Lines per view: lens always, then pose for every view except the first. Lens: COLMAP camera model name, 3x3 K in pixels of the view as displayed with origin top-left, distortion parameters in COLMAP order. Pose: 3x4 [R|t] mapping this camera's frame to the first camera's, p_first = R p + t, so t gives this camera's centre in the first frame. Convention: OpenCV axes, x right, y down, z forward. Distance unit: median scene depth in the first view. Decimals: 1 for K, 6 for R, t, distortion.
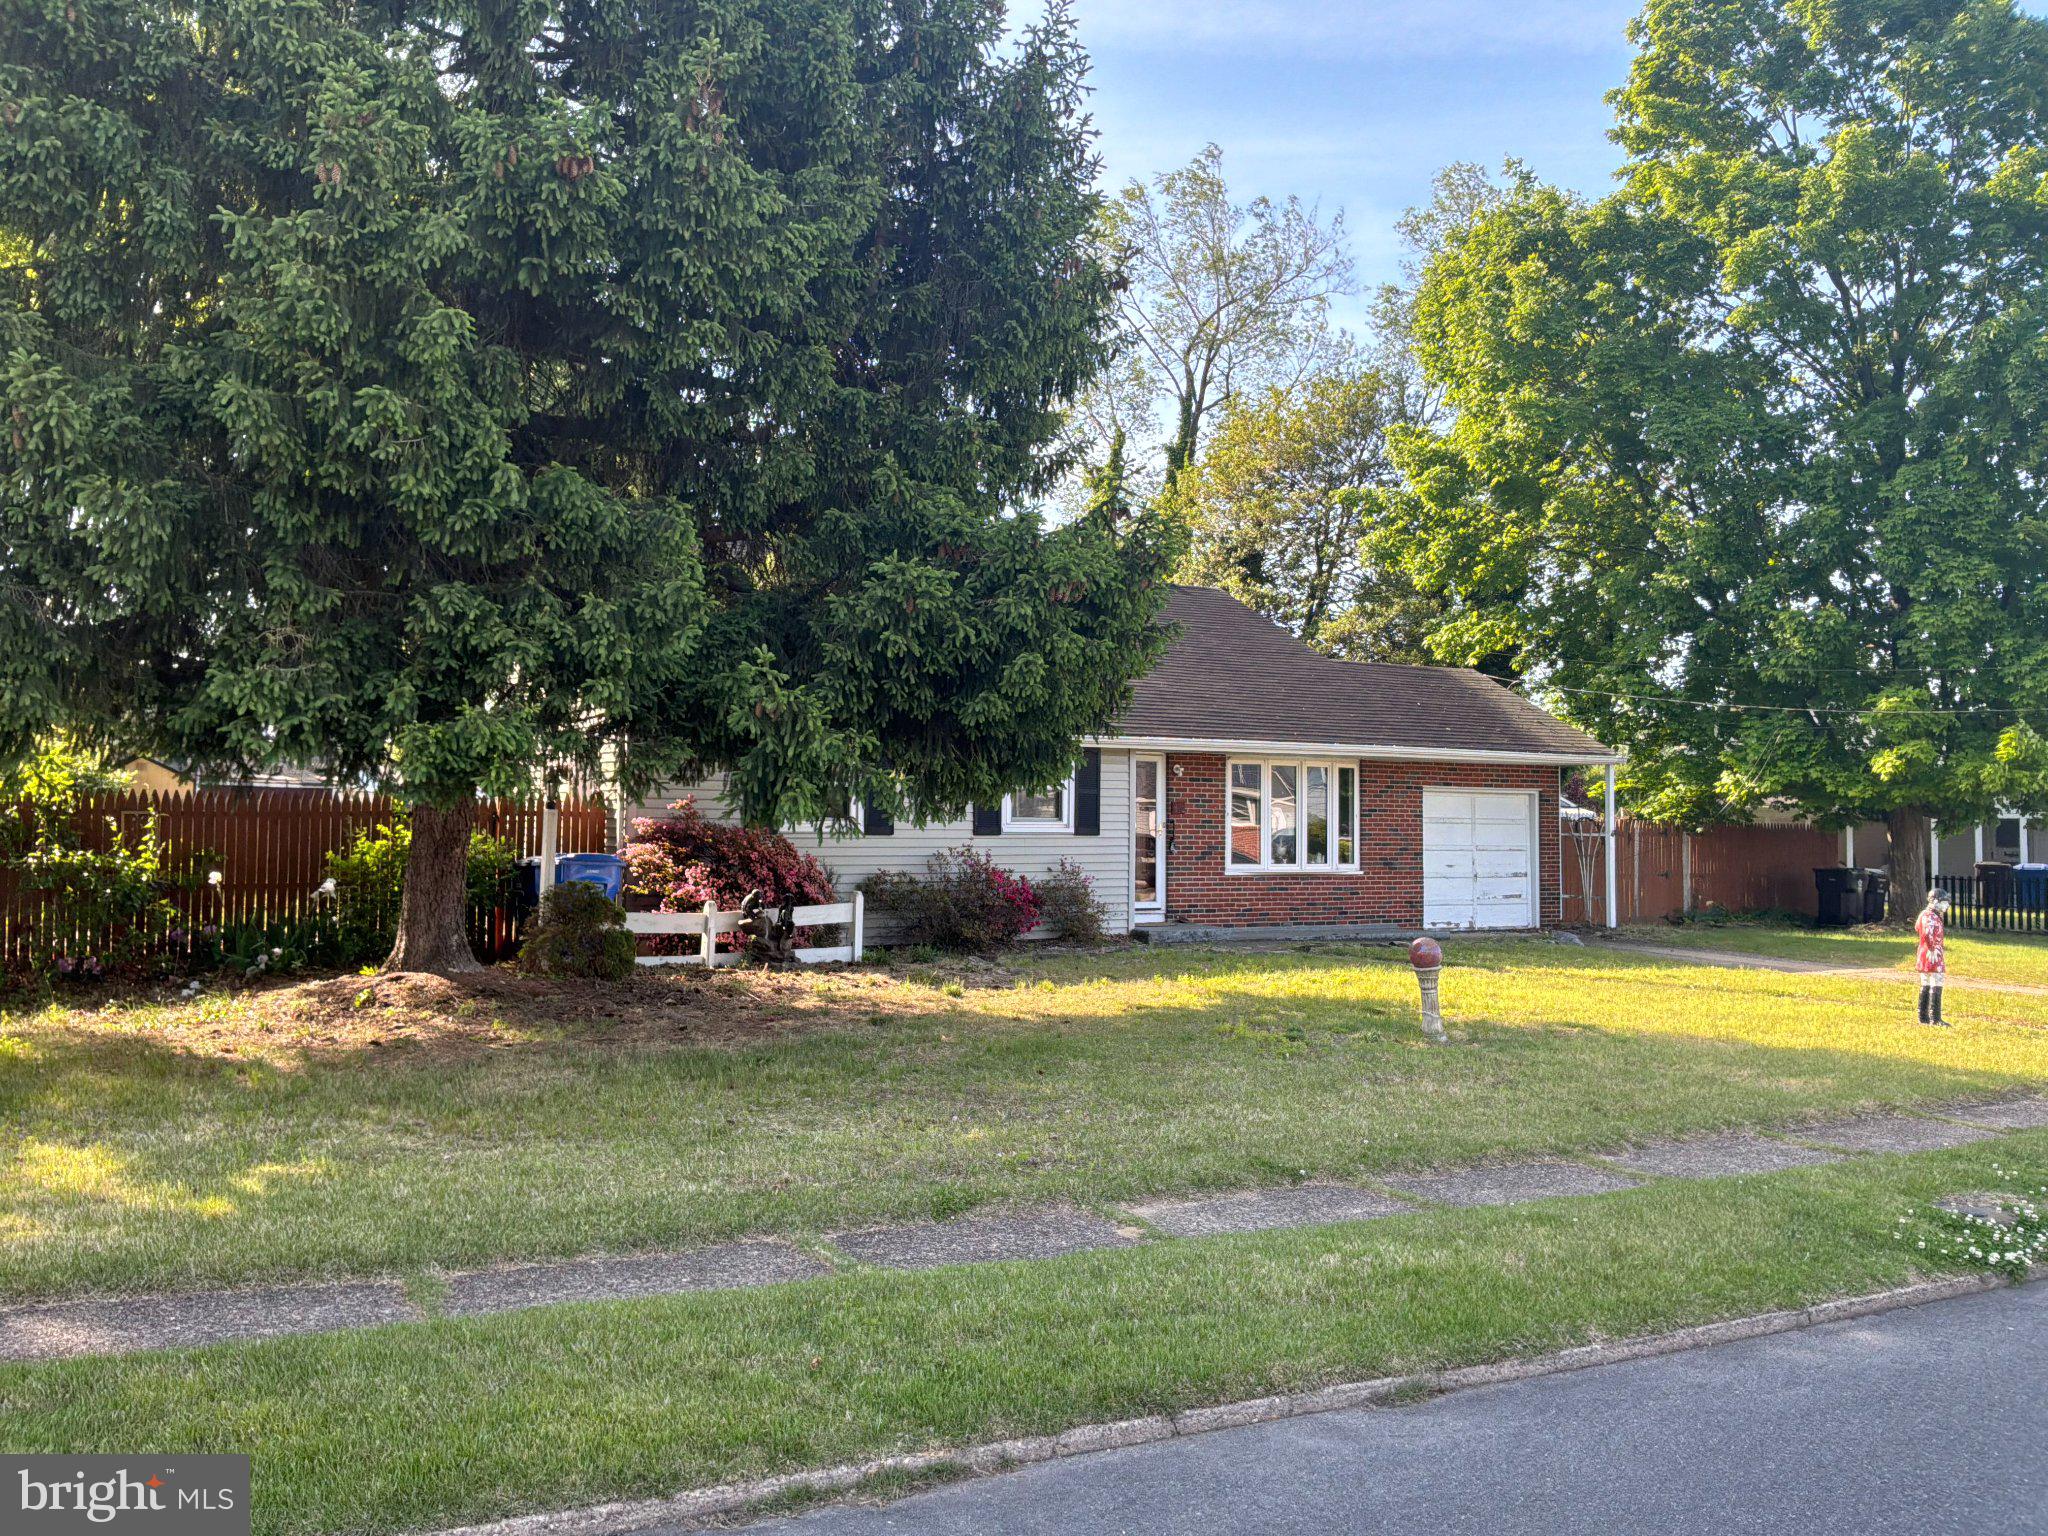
lens RADIAL K [[1692.7, 0, 1024.0], [0, 1692.7, 768.0], [0, 0, 1]] dist [0.122430, -0.260814]
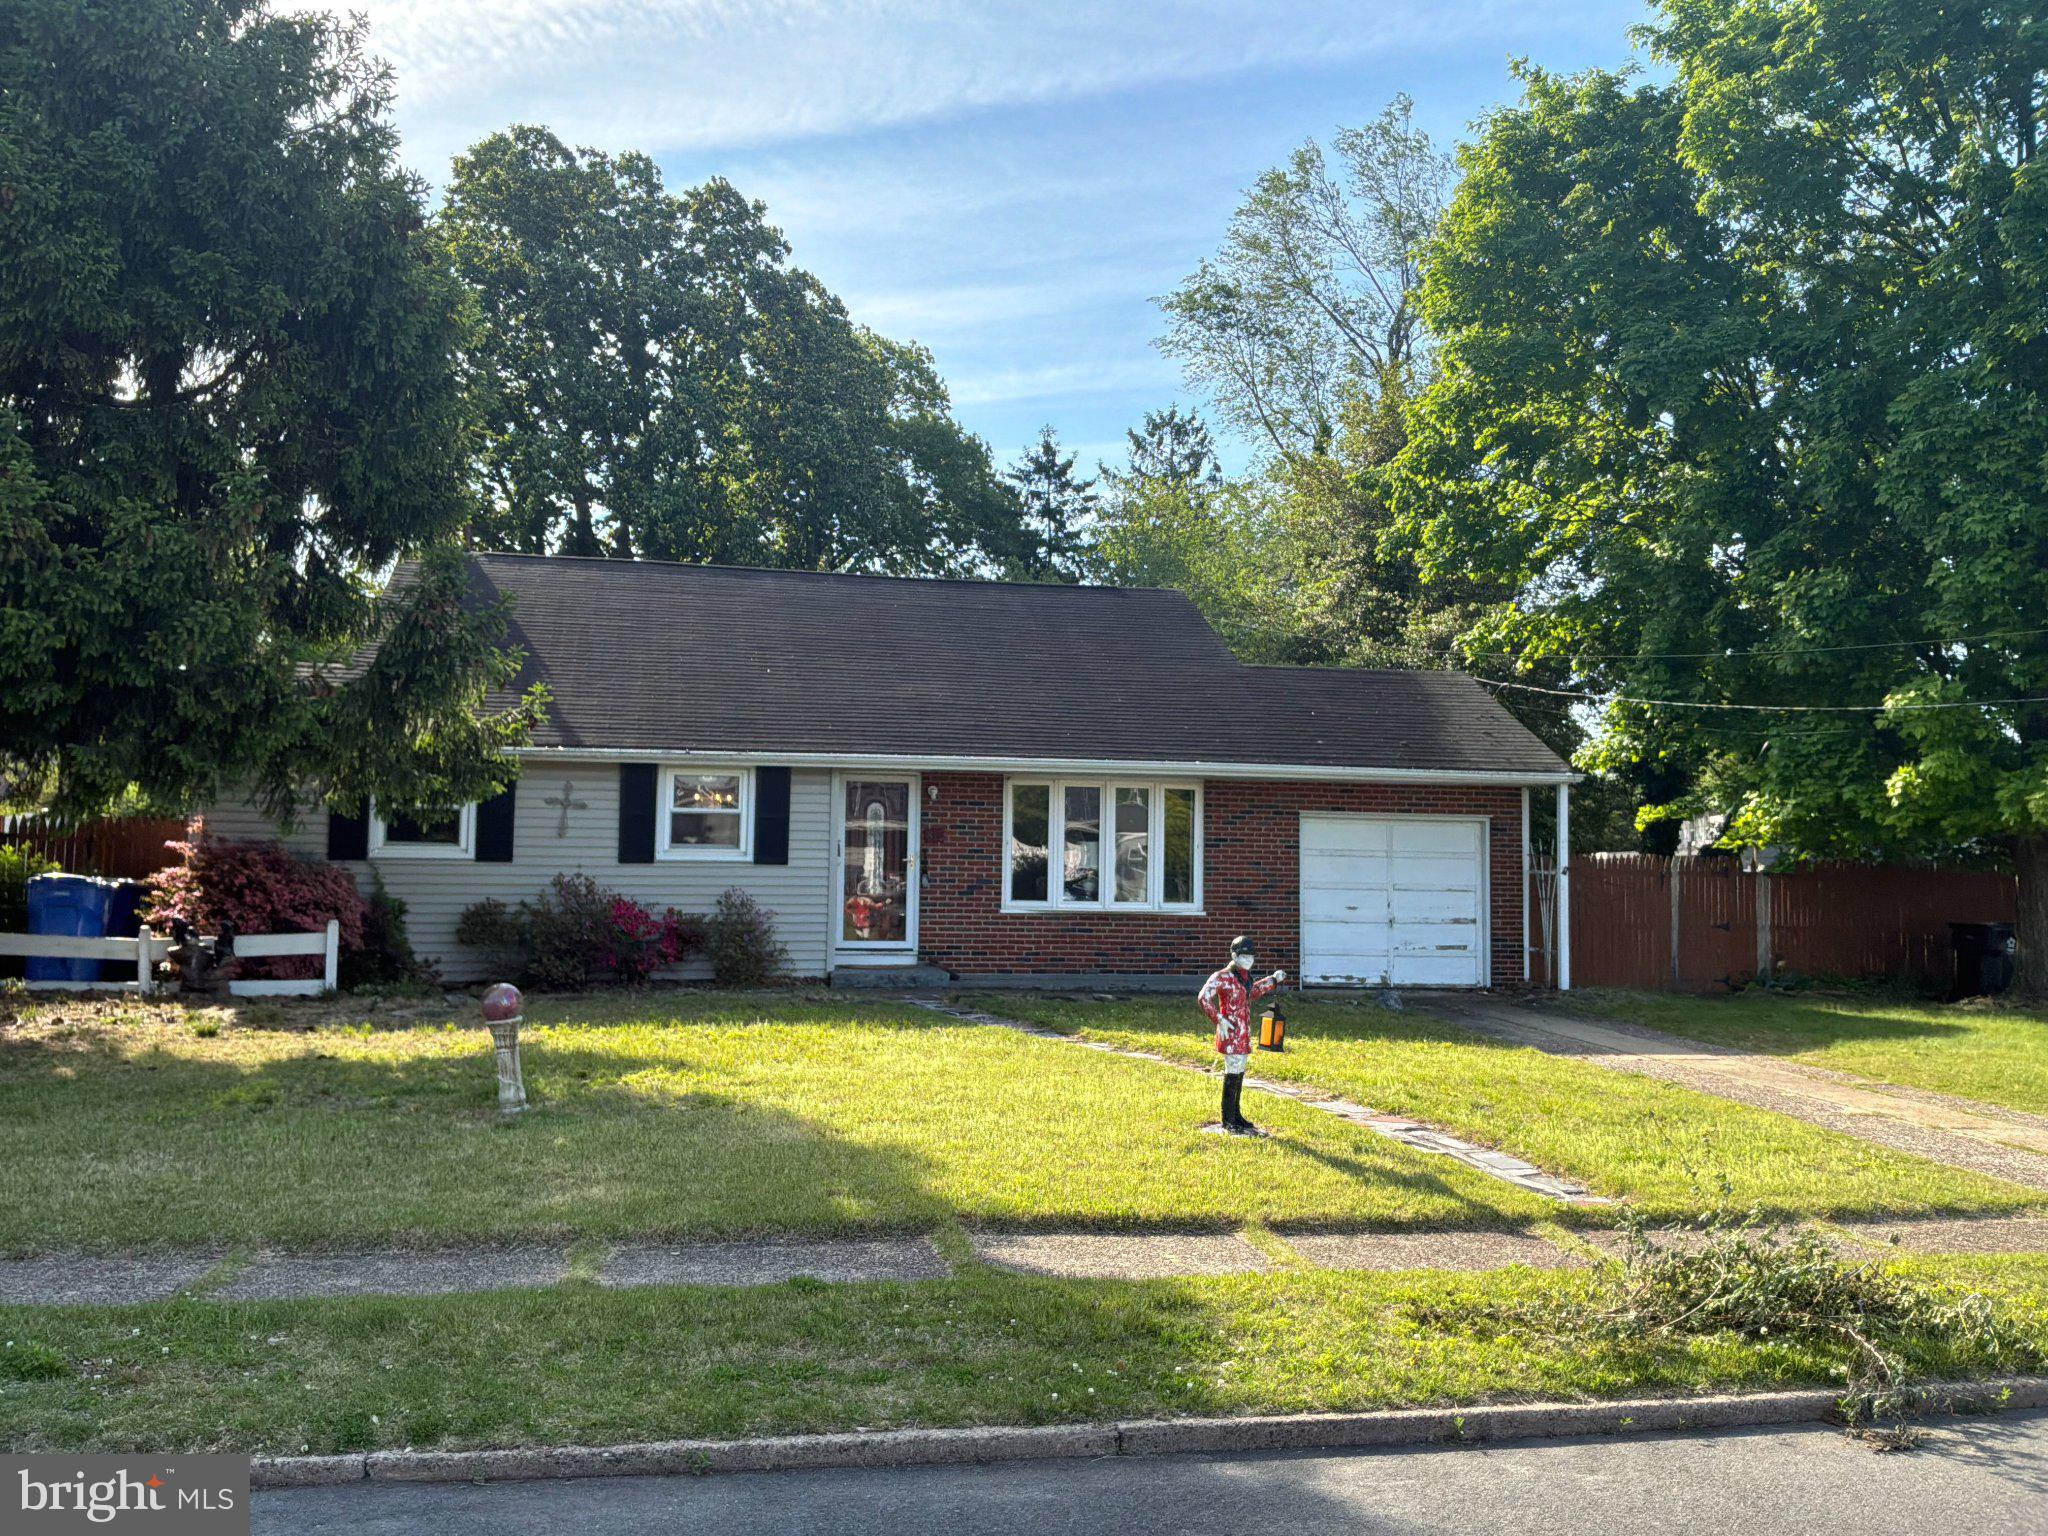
lens RADIAL K [[1692.7, 0, 1024.0], [0, 1692.7, 768.0], [0, 0, 1]] dist [0.122430, -0.260814]
pose [[0.933692, -0.010644, -0.357919, 0.424590], [0.003040, 0.999758, -0.021801, 0.007510], [0.358064, 0.019268, 0.933498, 0.181853]]
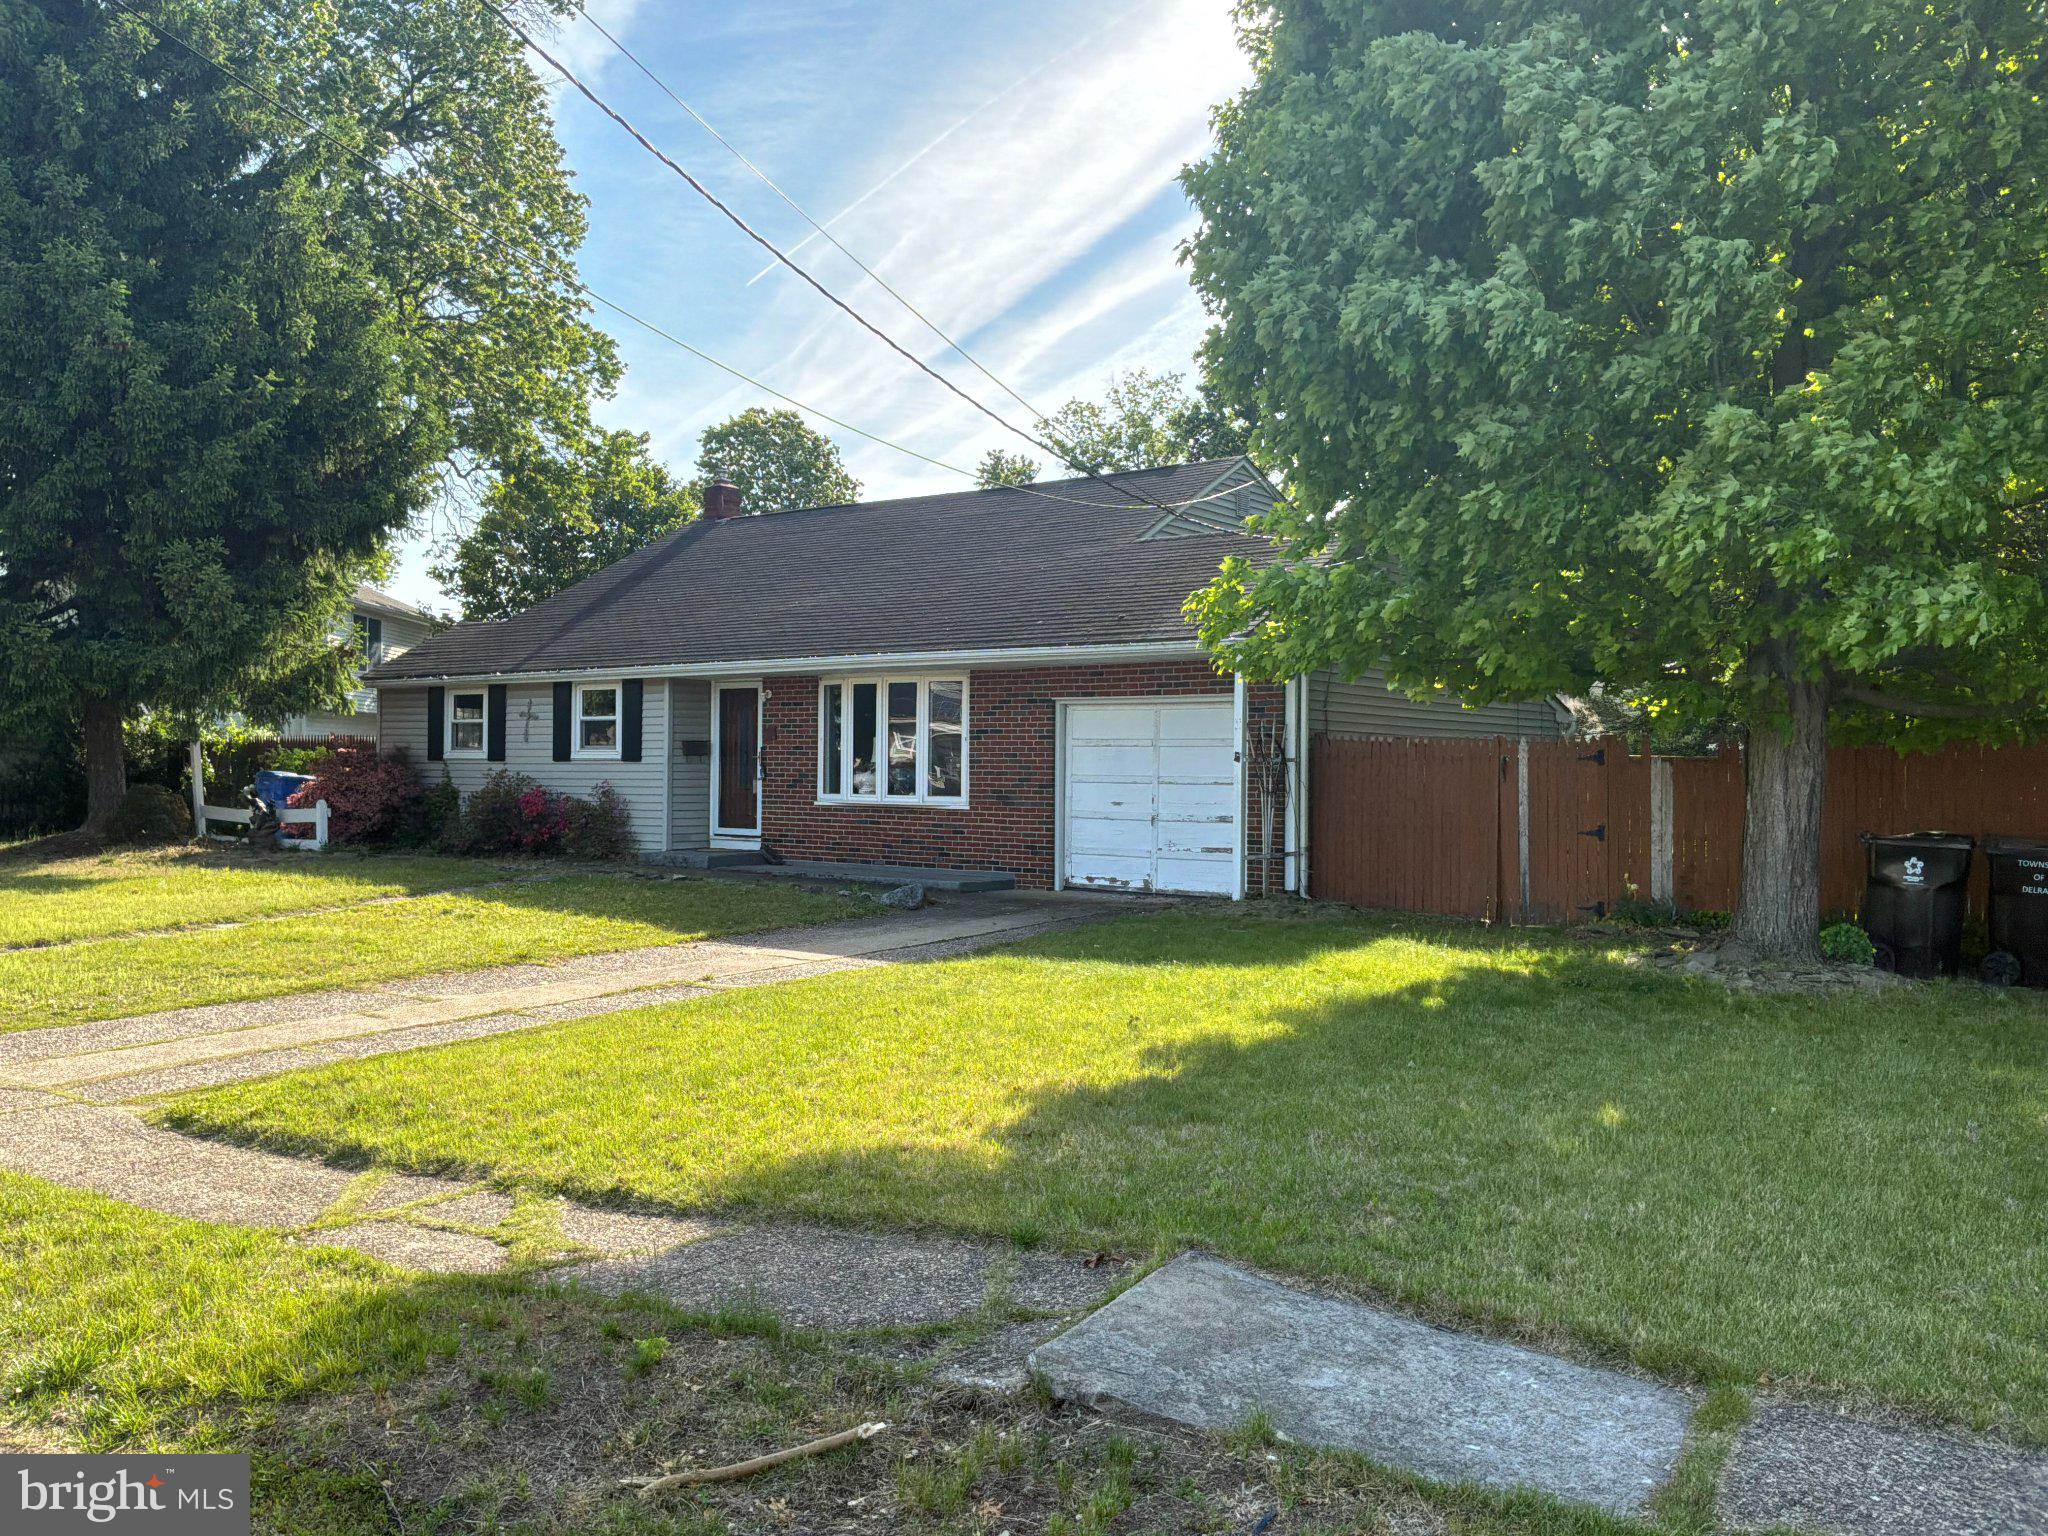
lens RADIAL K [[1692.7, 0, 1024.0], [0, 1692.7, 768.0], [0, 0, 1]] dist [0.122430, -0.260814]
pose [[0.337011, -0.000061, -0.941501, 0.995842], [0.031857, 0.999428, 0.011338, 0.034585], [0.940962, -0.033814, 0.336820, 0.761538]]
